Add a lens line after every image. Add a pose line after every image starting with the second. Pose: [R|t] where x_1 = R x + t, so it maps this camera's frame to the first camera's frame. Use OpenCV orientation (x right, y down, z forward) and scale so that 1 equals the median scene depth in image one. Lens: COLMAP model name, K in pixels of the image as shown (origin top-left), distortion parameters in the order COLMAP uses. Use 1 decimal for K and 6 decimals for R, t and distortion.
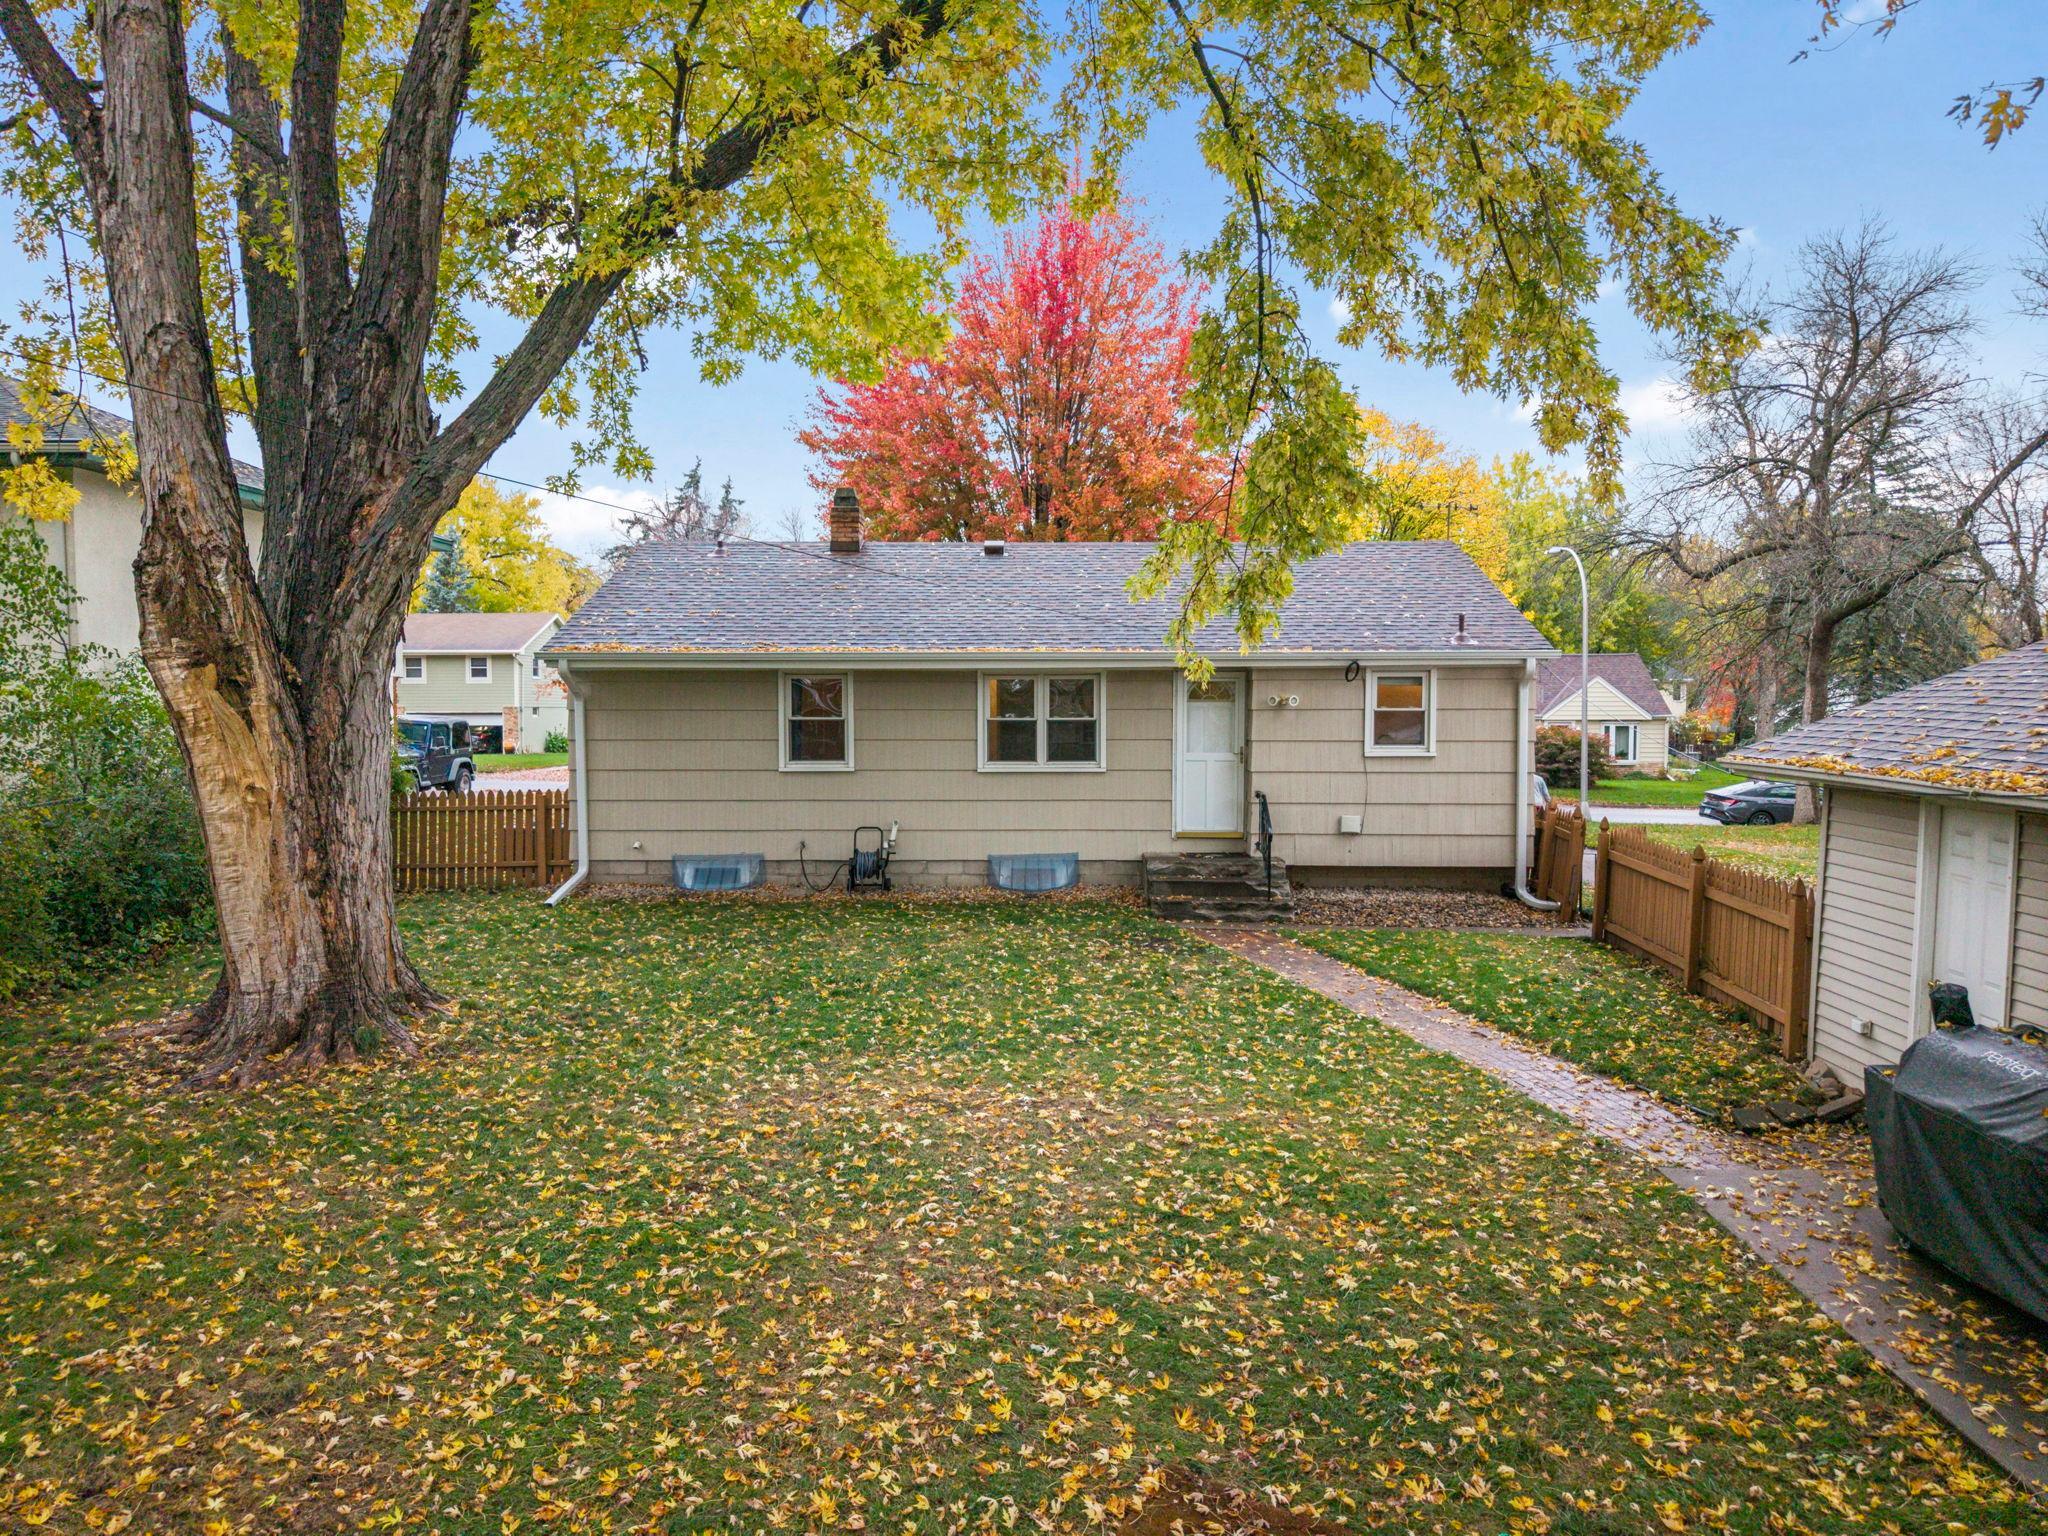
lens RADIAL K [[1381.7, 0, 1024.0], [0, 1381.7, 768.0], [0, 0, 1]] dist [0.019377, -0.017689]
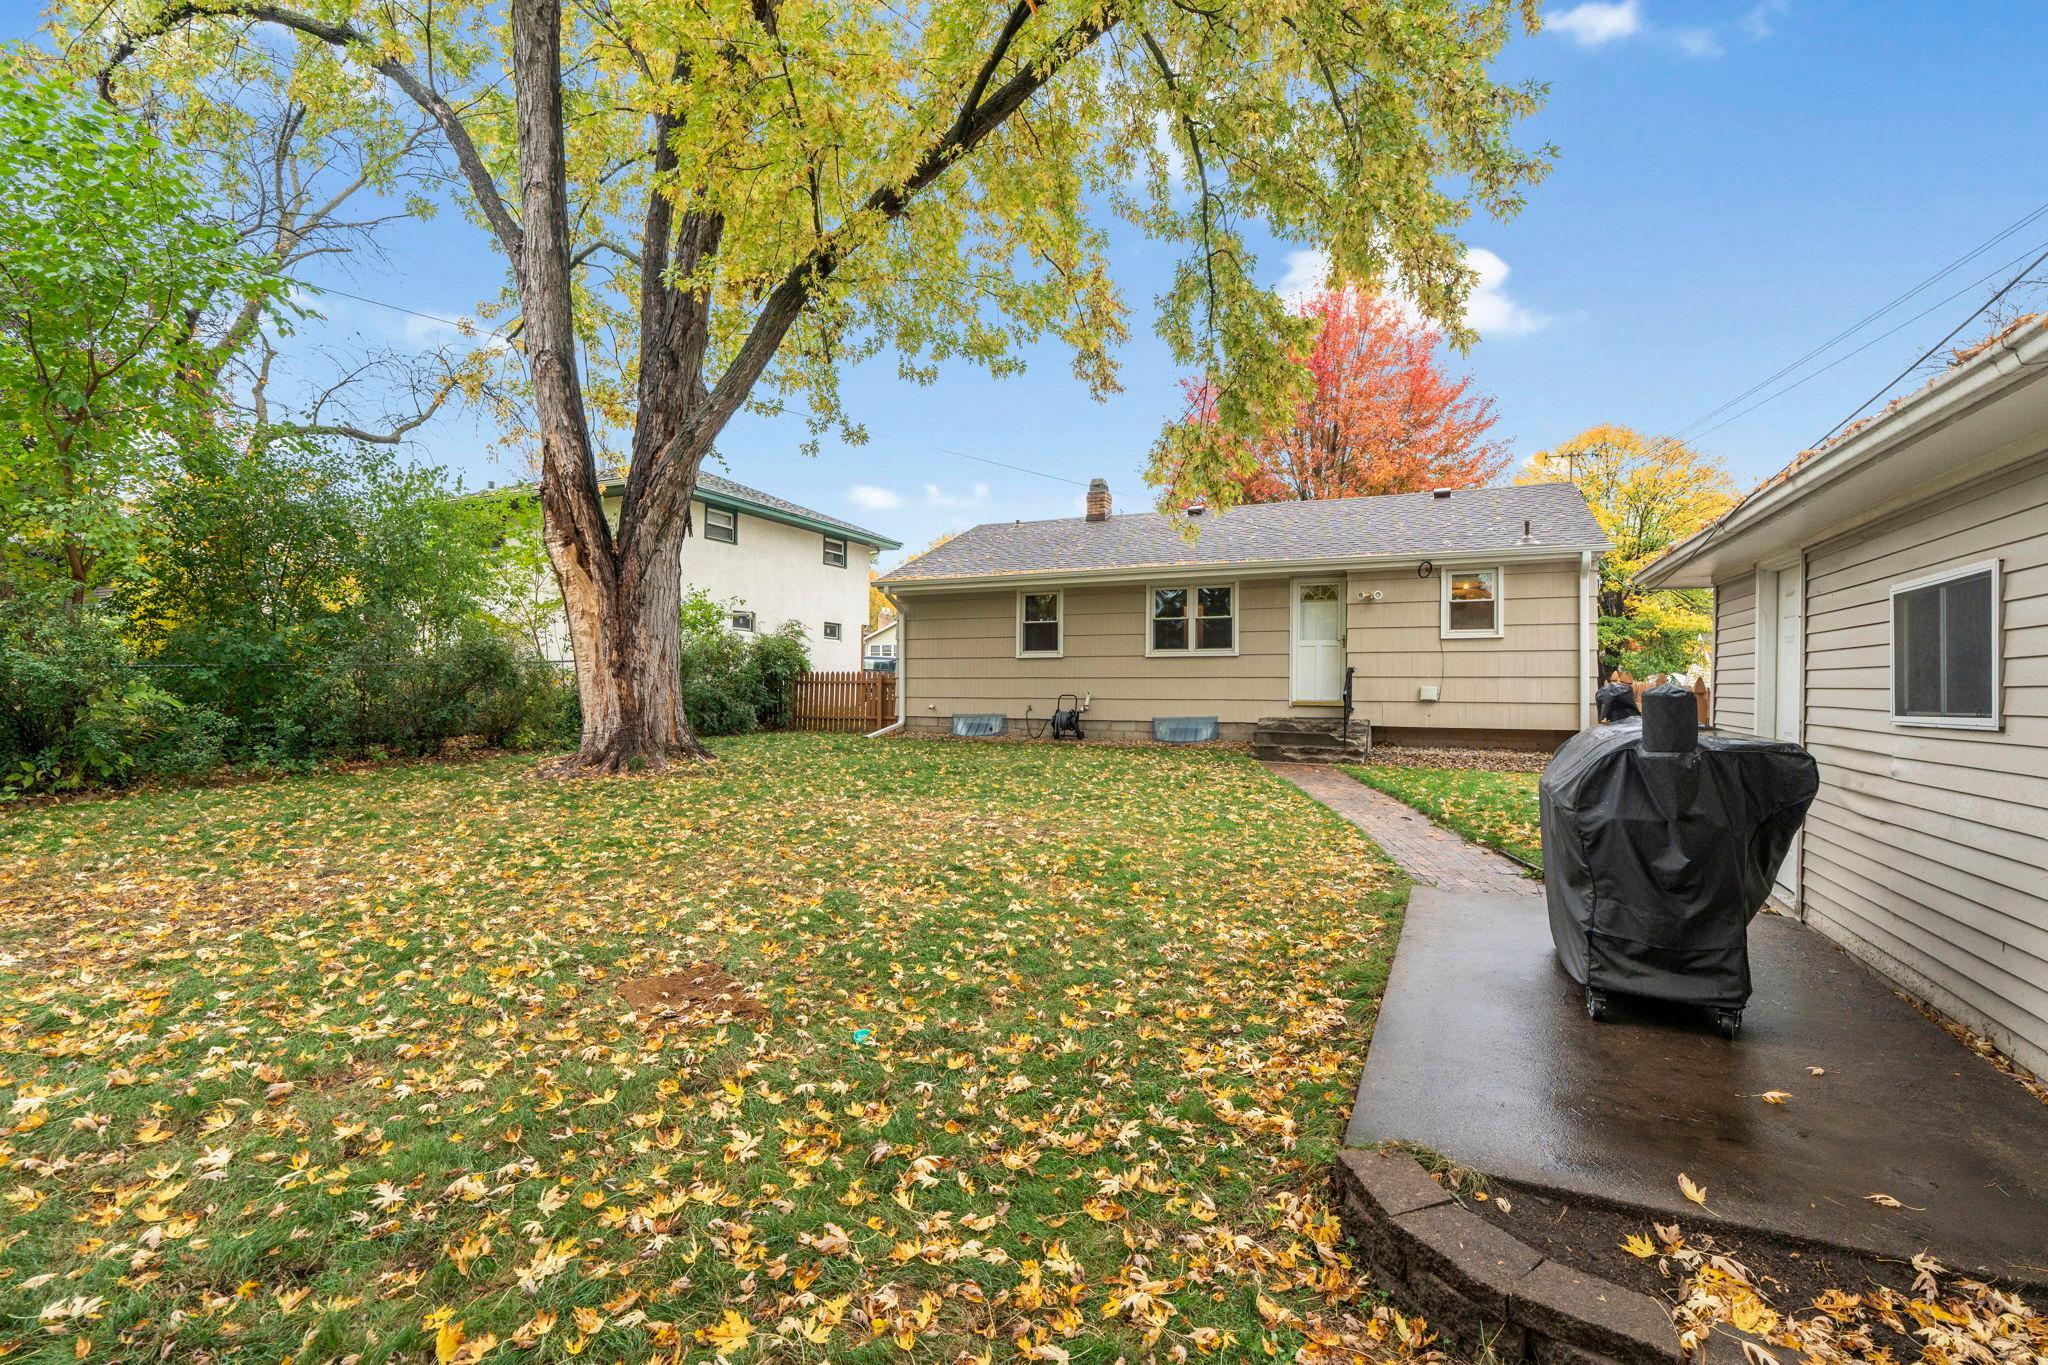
lens RADIAL K [[927.7, 0, 1018.6], [0, 927.7, 681.6], [0, 0, 1]] dist [0.000461, -0.000237]
pose [[0.918543, 0.001592, -0.395318, 0.389949], [-0.025817, 0.998099, -0.055968, 0.147955], [0.394477, 0.061615, 0.916838, 0.152049]]
